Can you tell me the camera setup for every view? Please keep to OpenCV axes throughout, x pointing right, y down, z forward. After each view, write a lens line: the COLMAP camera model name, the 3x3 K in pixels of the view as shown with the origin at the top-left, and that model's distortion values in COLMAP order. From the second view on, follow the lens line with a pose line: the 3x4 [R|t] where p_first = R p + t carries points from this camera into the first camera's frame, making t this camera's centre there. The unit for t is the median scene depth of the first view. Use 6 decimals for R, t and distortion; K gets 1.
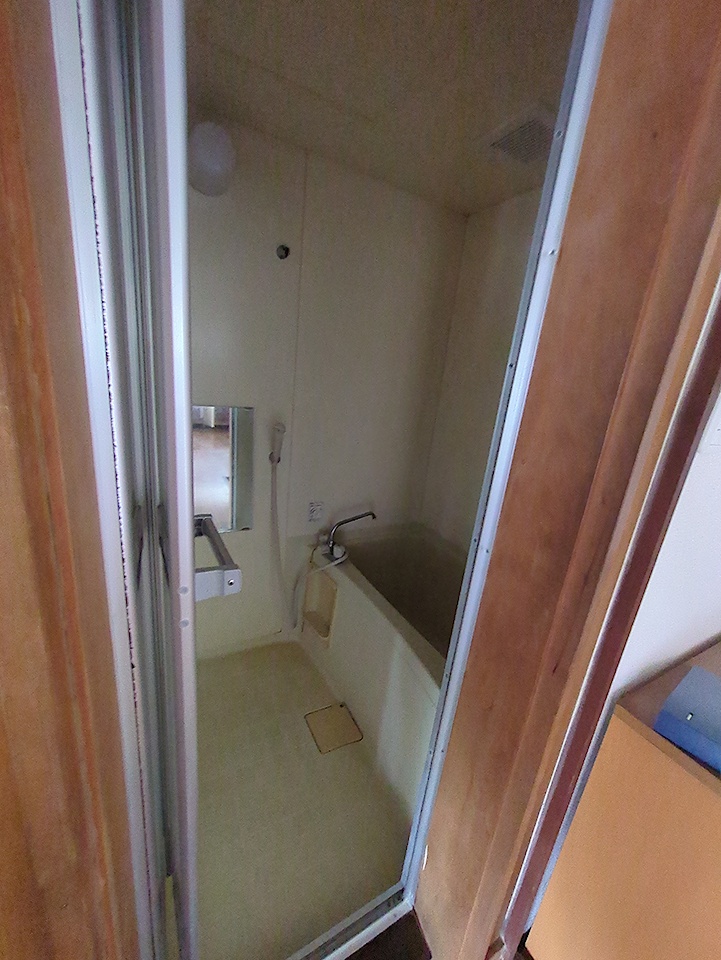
lens RADIAL K [[377.1, 0, 364.7], [0, 377.1, 485.9], [0, 0, 1]] dist [0.000428, 0.000139]
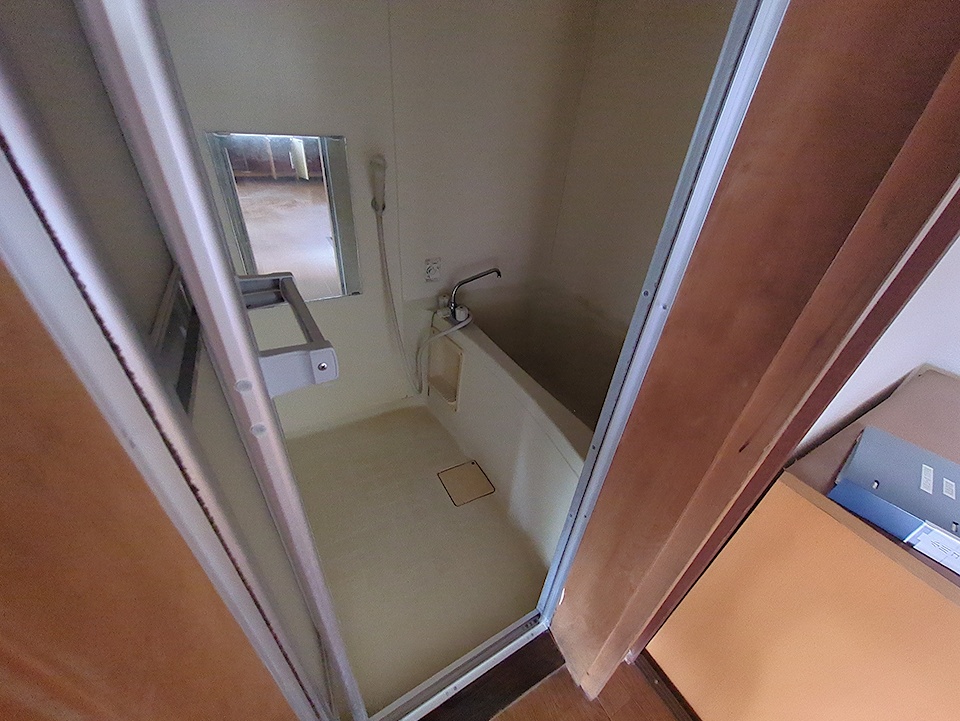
lens RADIAL K [[377.1, 0, 483.3], [0, 377.1, 361.2], [0, 0, 1]] dist [0.000428, 0.000139]
pose [[0.999196, -0.039641, -0.005946, -0.017908], [0.039626, 0.954474, 0.295651, 0.017123], [-0.006044, -0.295649, 0.955277, 0.110916]]
